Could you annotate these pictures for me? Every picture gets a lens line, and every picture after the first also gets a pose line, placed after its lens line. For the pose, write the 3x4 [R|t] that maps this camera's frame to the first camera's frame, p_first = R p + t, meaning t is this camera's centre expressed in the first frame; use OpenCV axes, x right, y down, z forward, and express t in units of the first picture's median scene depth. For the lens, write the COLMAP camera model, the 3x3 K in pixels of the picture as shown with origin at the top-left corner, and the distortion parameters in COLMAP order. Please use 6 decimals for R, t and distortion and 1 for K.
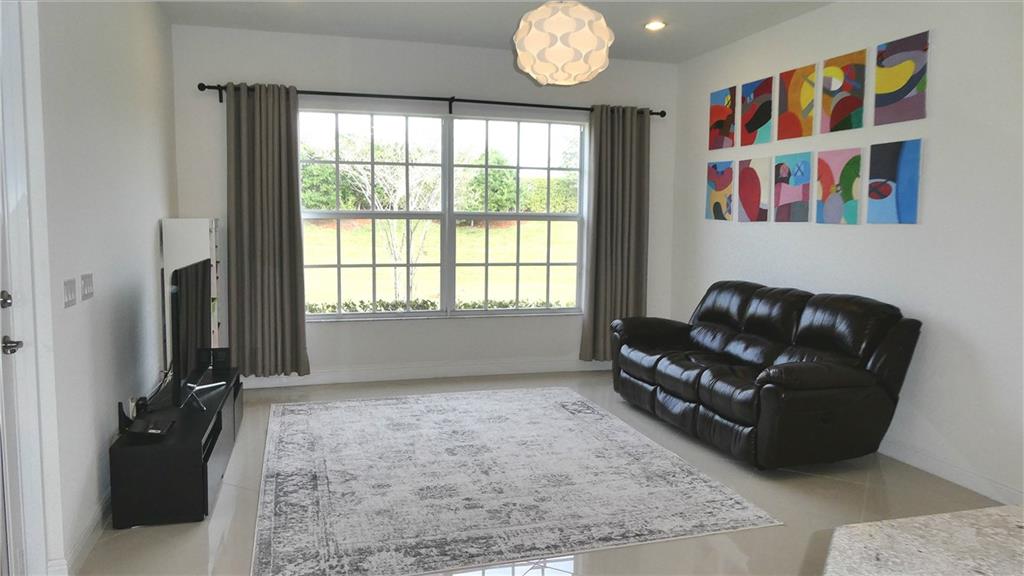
lens RADIAL K [[746.0, 0, 507.8], [0, 746.0, 283.5], [0, 0, 1]] dist [0.004845, -0.006726]
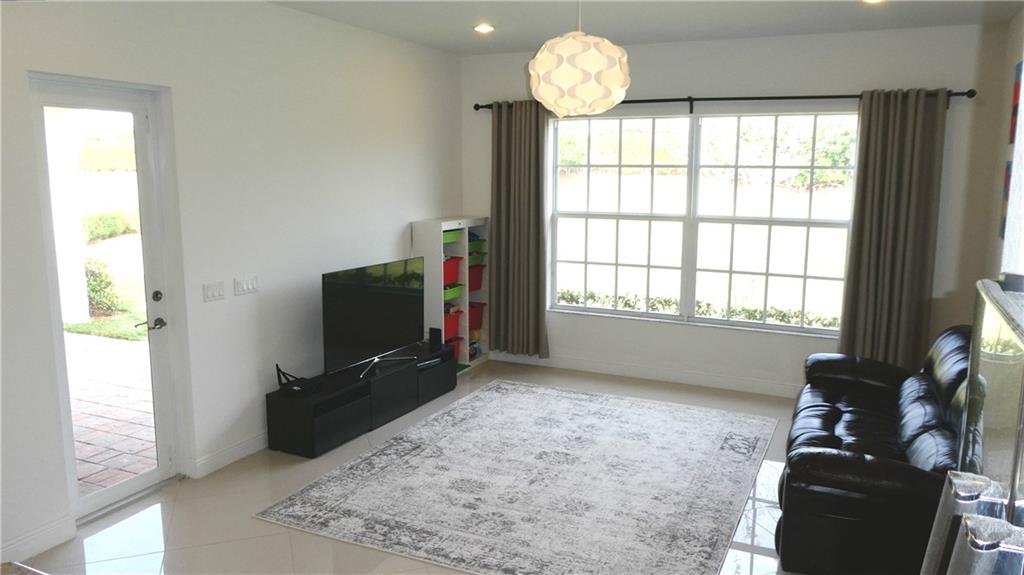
lens RADIAL K [[746.0, 0, 502.2], [0, 746.0, 287.8], [0, 0, 1]] dist [0.004845, -0.006726]
pose [[0.748844, 0.098151, -0.655438, 0.534962], [-0.058612, 0.994906, 0.082021, -0.094098], [0.660149, -0.023004, 0.750782, 0.155378]]
